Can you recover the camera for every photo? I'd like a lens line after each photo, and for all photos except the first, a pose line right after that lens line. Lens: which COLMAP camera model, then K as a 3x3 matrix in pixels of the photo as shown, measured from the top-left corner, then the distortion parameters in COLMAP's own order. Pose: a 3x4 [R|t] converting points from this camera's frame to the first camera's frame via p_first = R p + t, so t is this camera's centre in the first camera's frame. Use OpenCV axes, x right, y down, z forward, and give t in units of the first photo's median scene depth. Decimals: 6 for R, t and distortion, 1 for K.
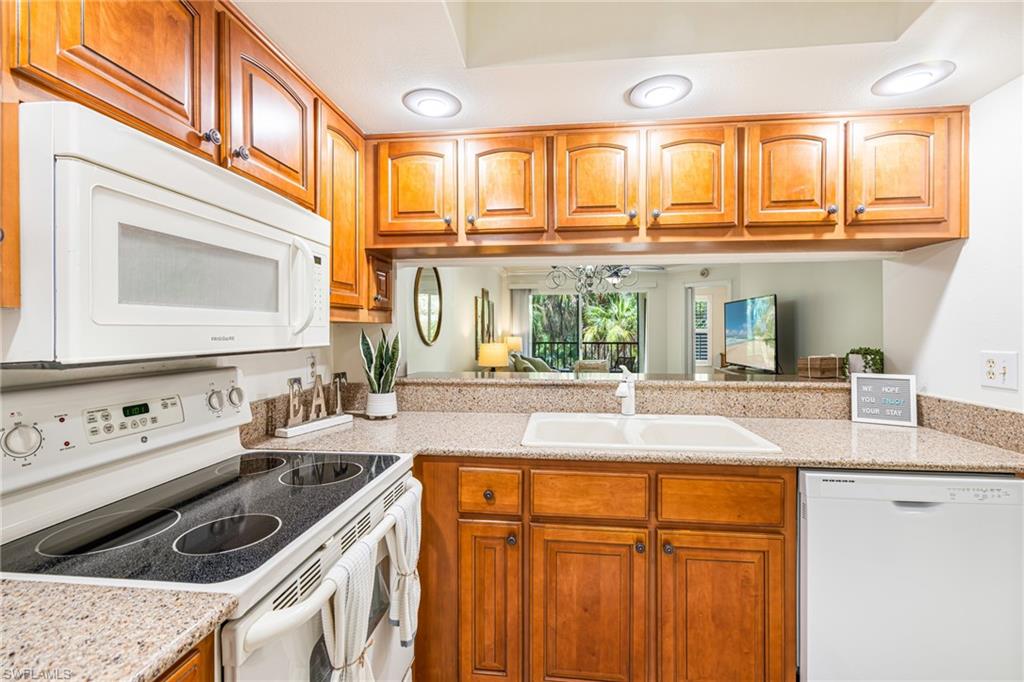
lens RADIAL K [[451.0, 0, 518.0], [0, 451.0, 334.0], [0, 0, 1]] dist [-0.002175, 0.000890]
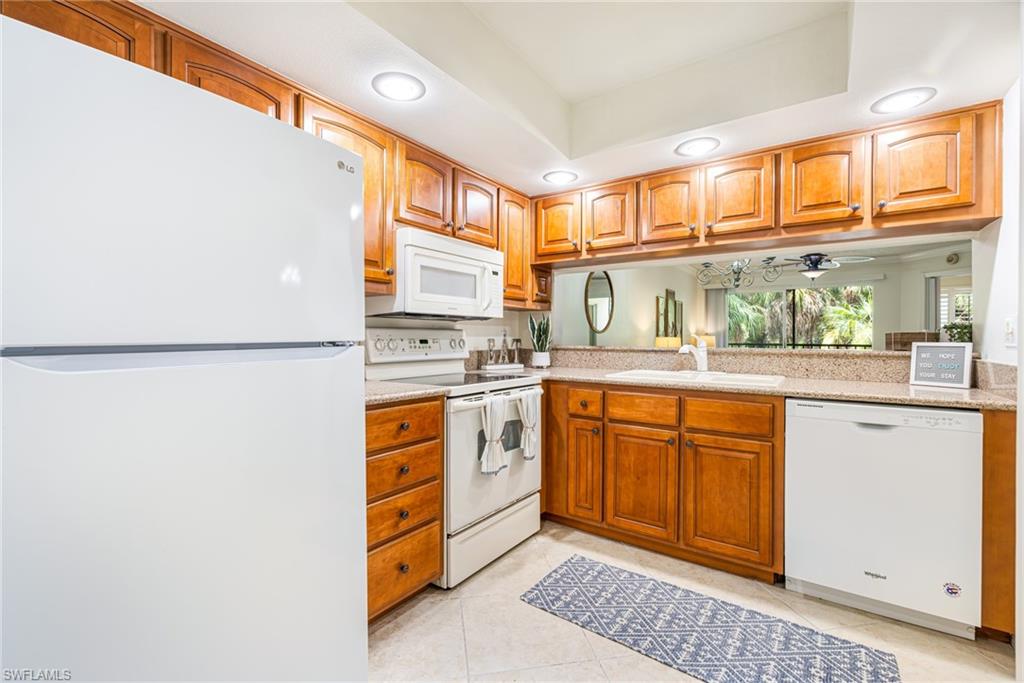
lens RADIAL K [[451.0, 0, 510.8], [0, 451.0, 340.8], [0, 0, 1]] dist [-0.002175, 0.000890]
pose [[0.874859, 0.008863, -0.484296, 0.474804], [-0.009740, 0.999952, 0.000705, 0.108093], [0.484279, 0.004100, 0.874904, -0.577315]]
